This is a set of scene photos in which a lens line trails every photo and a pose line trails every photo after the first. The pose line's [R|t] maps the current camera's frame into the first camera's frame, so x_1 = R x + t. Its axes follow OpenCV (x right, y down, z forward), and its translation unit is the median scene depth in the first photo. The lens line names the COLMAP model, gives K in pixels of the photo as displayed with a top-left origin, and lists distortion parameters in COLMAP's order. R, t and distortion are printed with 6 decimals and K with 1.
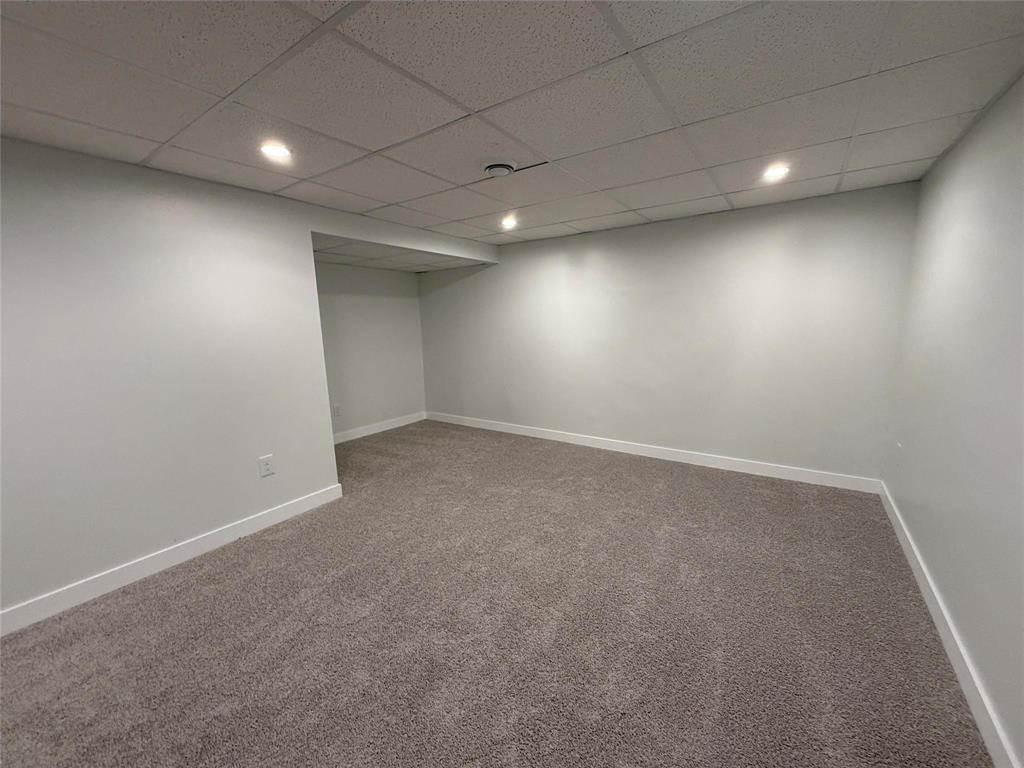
lens RADIAL K [[408.6, 0, 512.0], [0, 408.6, 384.0], [0, 0, 1]] dist [0.000099, -0.000437]
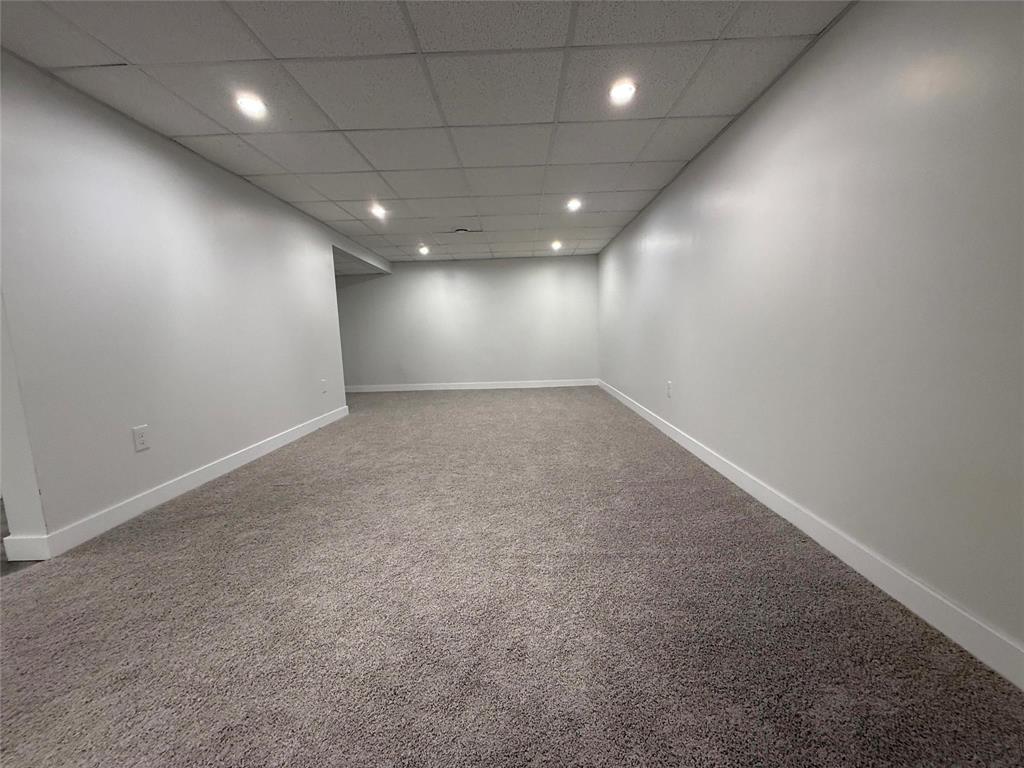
lens RADIAL K [[408.6, 0, 512.0], [0, 408.6, 384.0], [0, 0, 1]] dist [0.000099, -0.000437]
pose [[0.830932, -0.066534, 0.552382, -0.816058], [0.095767, 0.995110, -0.024199, 0.282361], [-0.548071, 0.073008, 0.833240, -0.692339]]
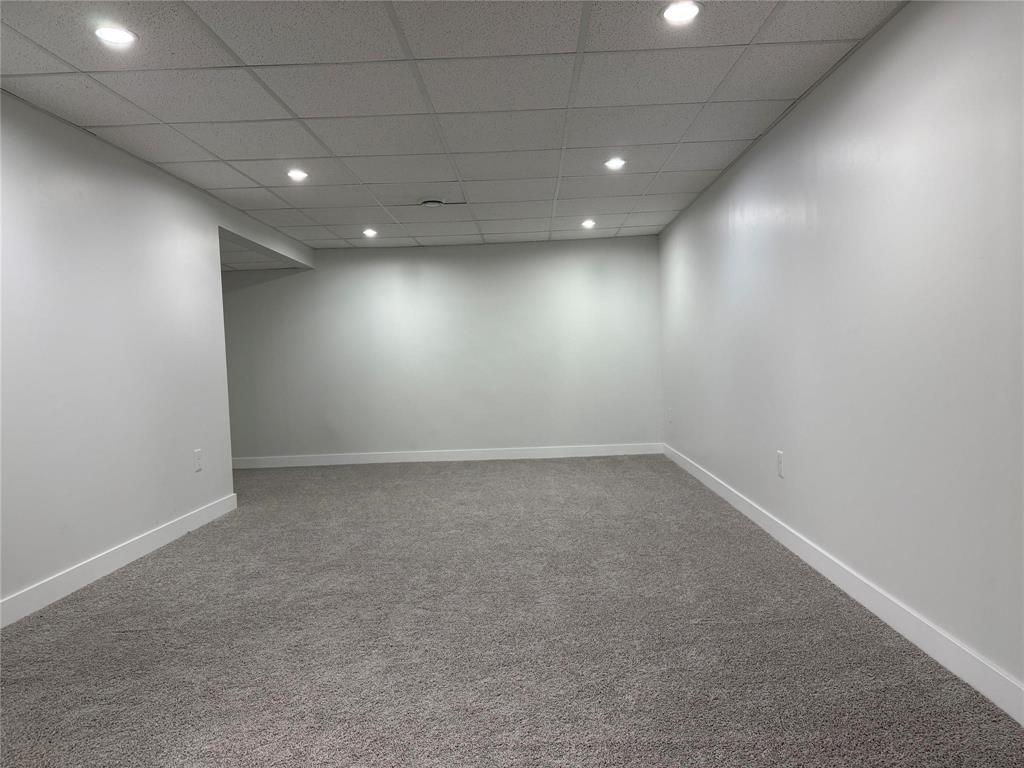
lens RADIAL K [[718.0, 0, 511.3], [0, 718.0, 381.6], [0, 0, 1]] dist [0.077100, -0.096803]
pose [[0.835015, -0.019899, 0.549867, -0.859759], [0.100349, 0.988093, -0.116629, 0.270855], [-0.540999, 0.152565, 0.827069, -0.766526]]
